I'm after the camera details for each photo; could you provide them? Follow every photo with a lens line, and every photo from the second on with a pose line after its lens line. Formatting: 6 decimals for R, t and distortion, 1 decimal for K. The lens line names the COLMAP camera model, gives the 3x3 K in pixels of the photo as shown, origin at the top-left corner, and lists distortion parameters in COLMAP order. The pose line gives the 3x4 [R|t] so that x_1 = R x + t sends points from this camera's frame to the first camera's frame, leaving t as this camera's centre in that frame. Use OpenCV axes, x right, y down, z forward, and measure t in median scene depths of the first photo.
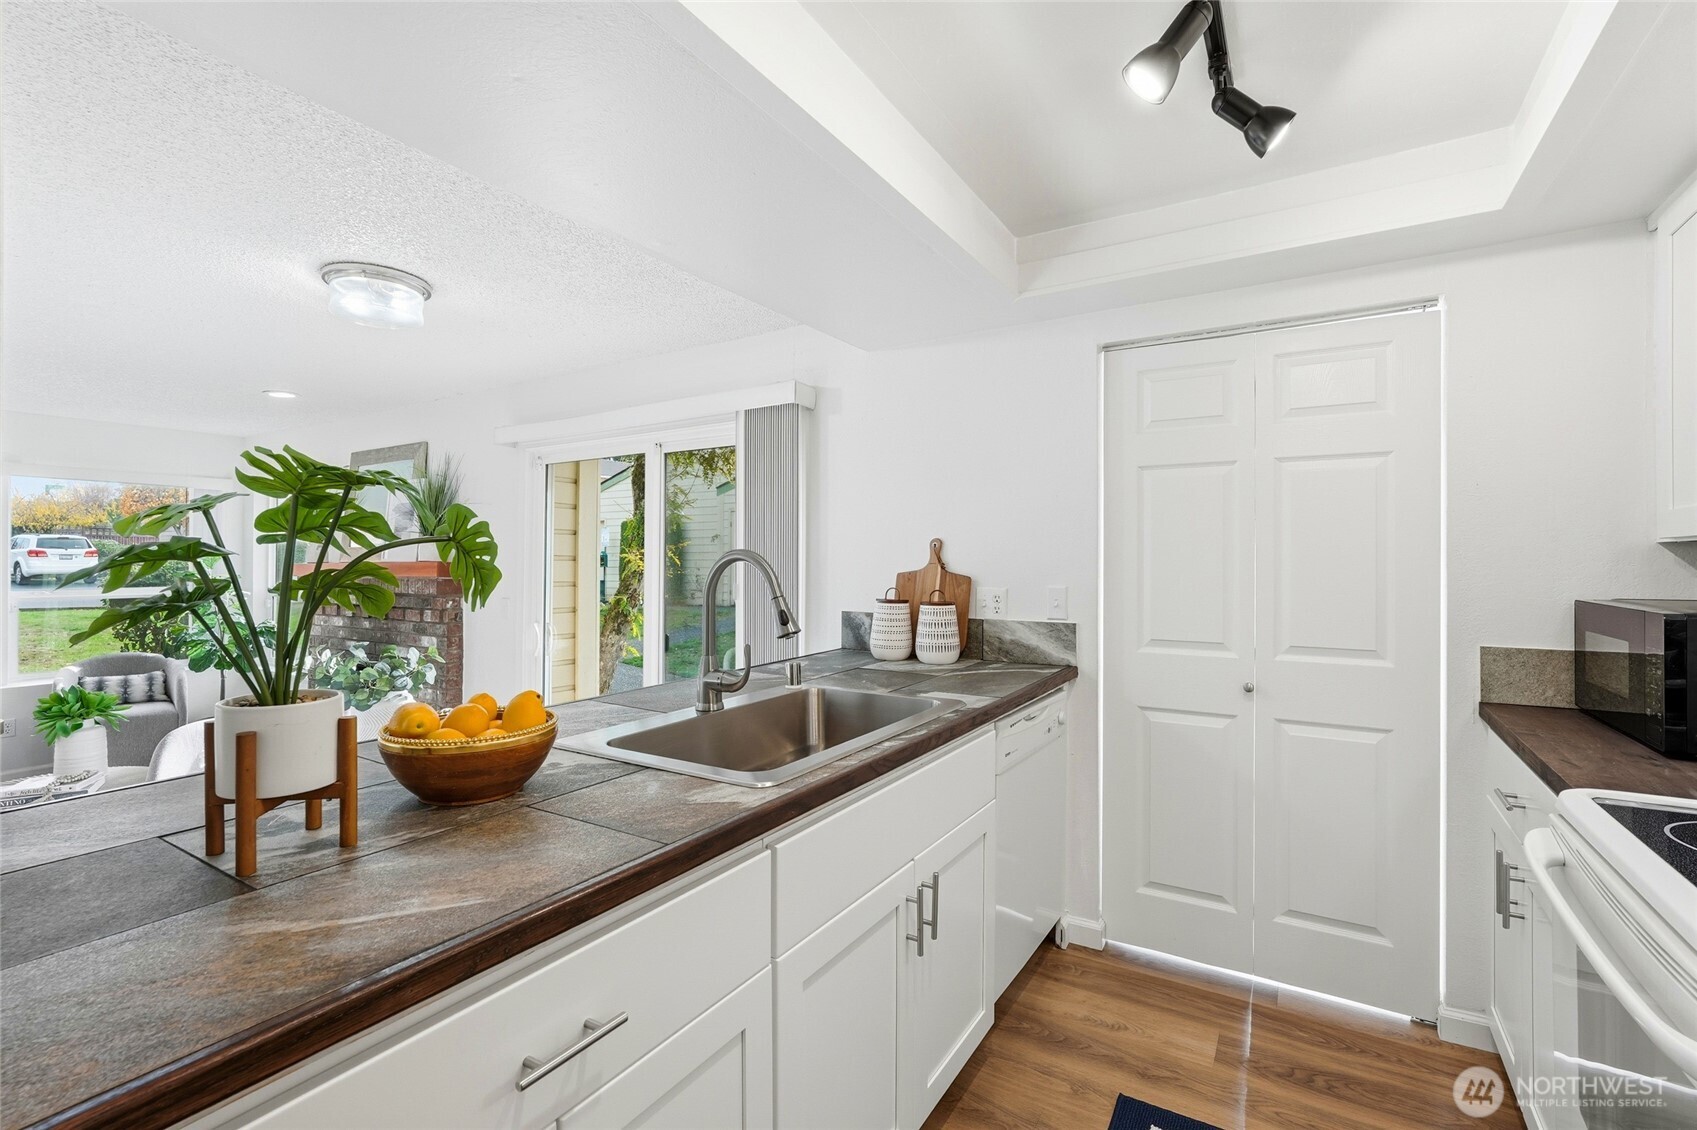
lens RADIAL K [[745.2, 0, 851.2], [0, 745.2, 558.4], [0, 0, 1]] dist [-0.000659, 0.000064]
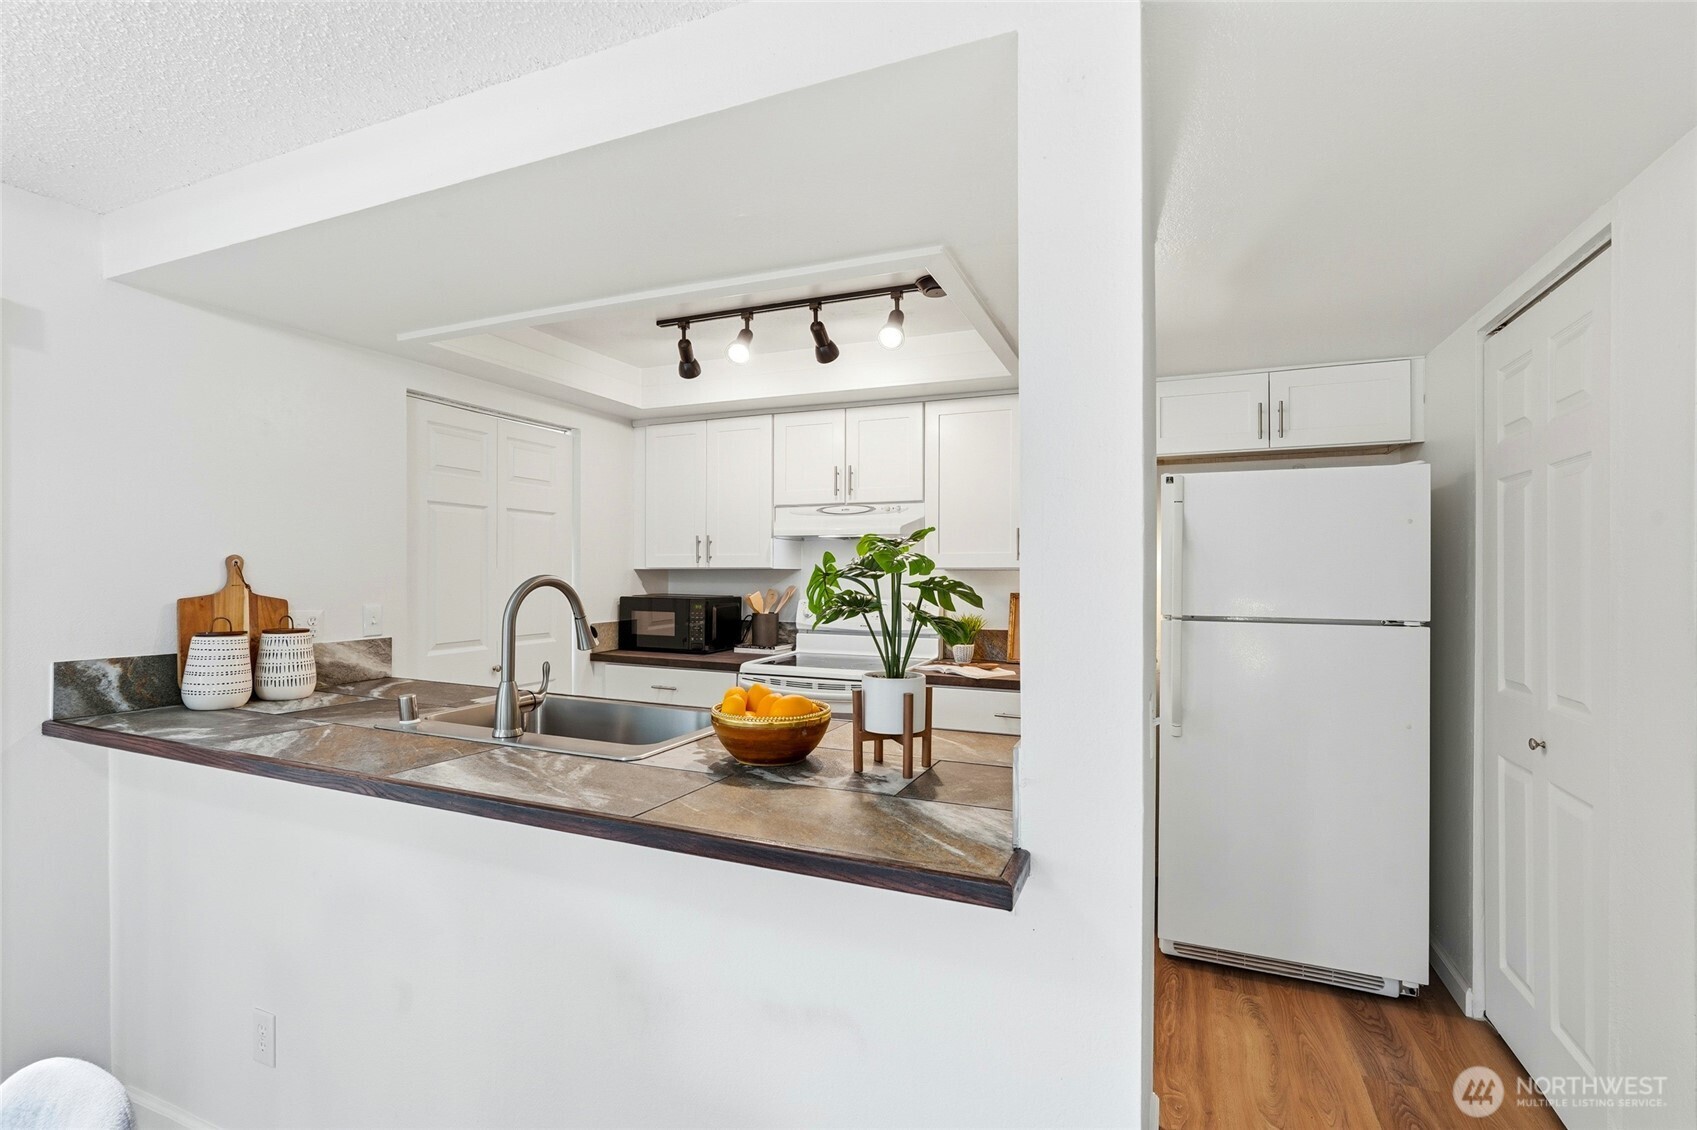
lens RADIAL K [[745.2, 0, 851.3], [0, 745.2, 567.0], [0, 0, 1]] dist [-0.000659, 0.000064]
pose [[-0.139018, 0.001553, 0.990289, -1.653355], [-0.014787, 0.999884, -0.003644, -0.041153], [-0.990179, -0.015150, -0.138979, 0.917039]]
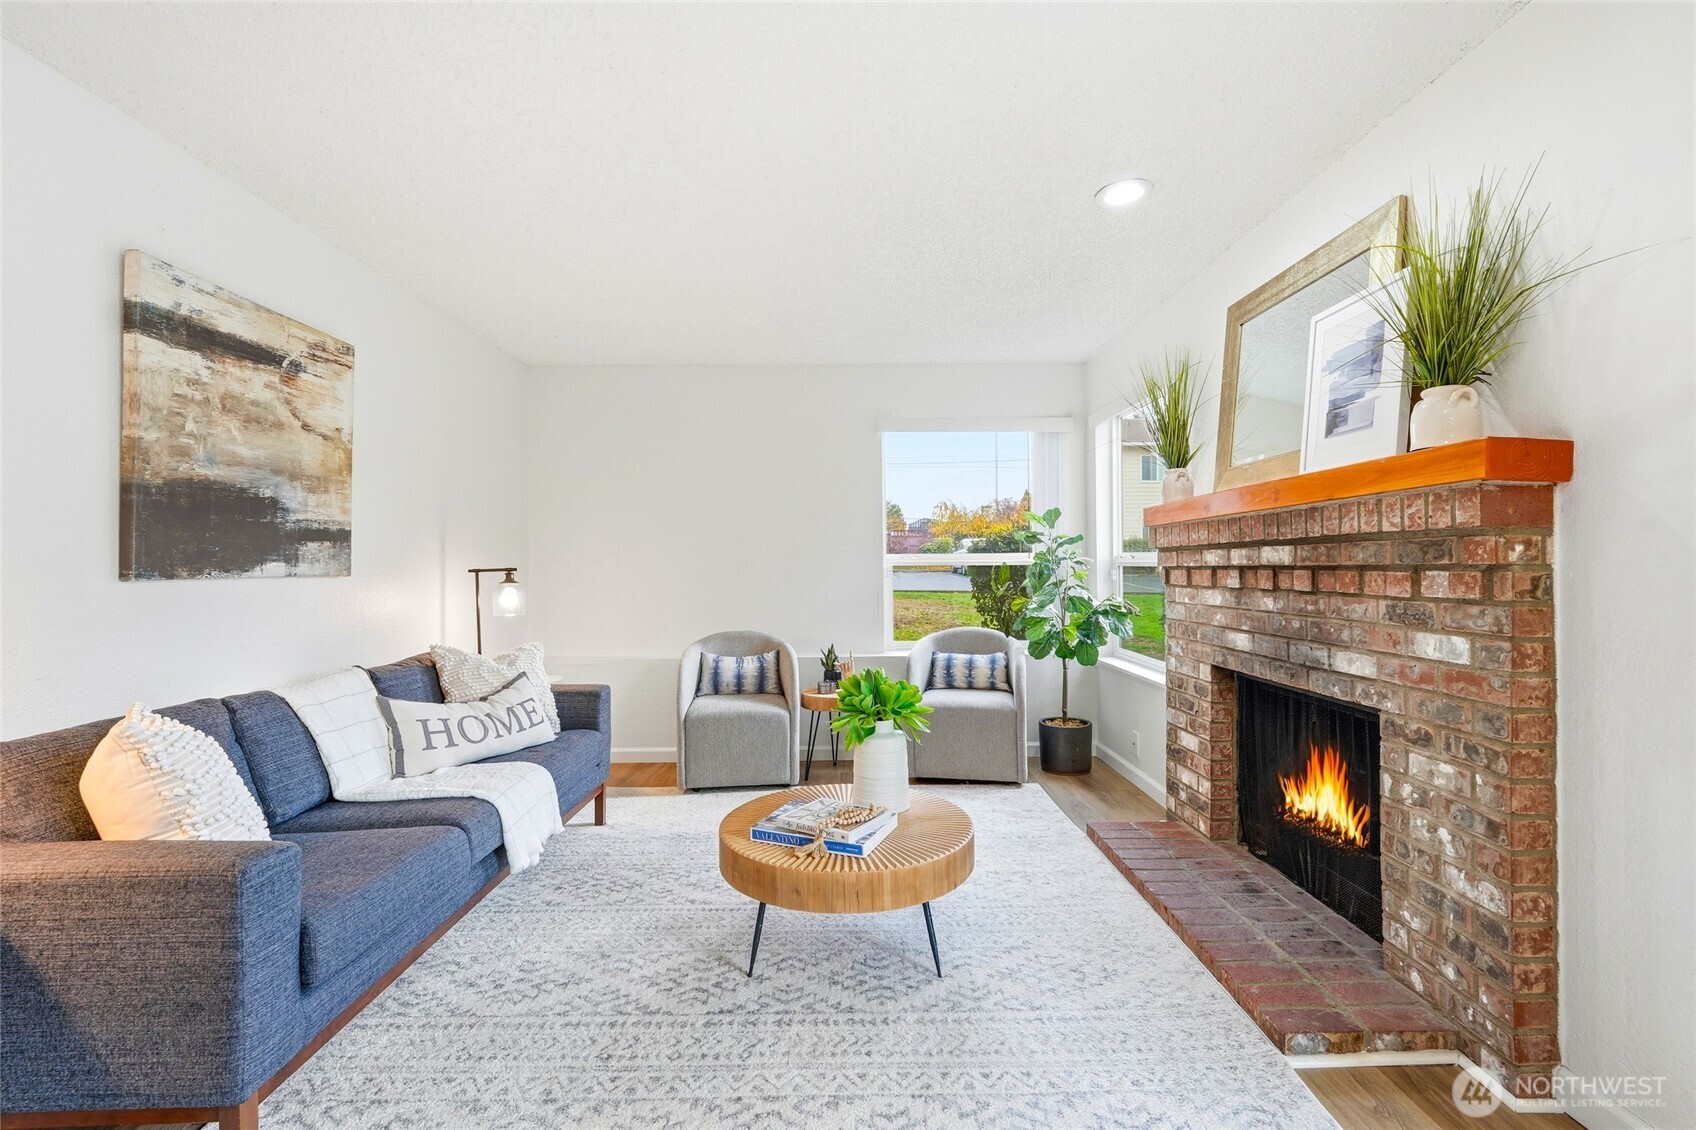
lens RADIAL K [[744.7, 0, 847.0], [0, 744.7, 560.7], [0, 0, 1]] dist [-0.000659, 0.000064]
pose [[0.531882, -0.008997, -0.846771, -0.345390], [0.009962, 0.999941, -0.004367, 0.055119], [0.846760, -0.006113, 0.531940, 0.444584]]
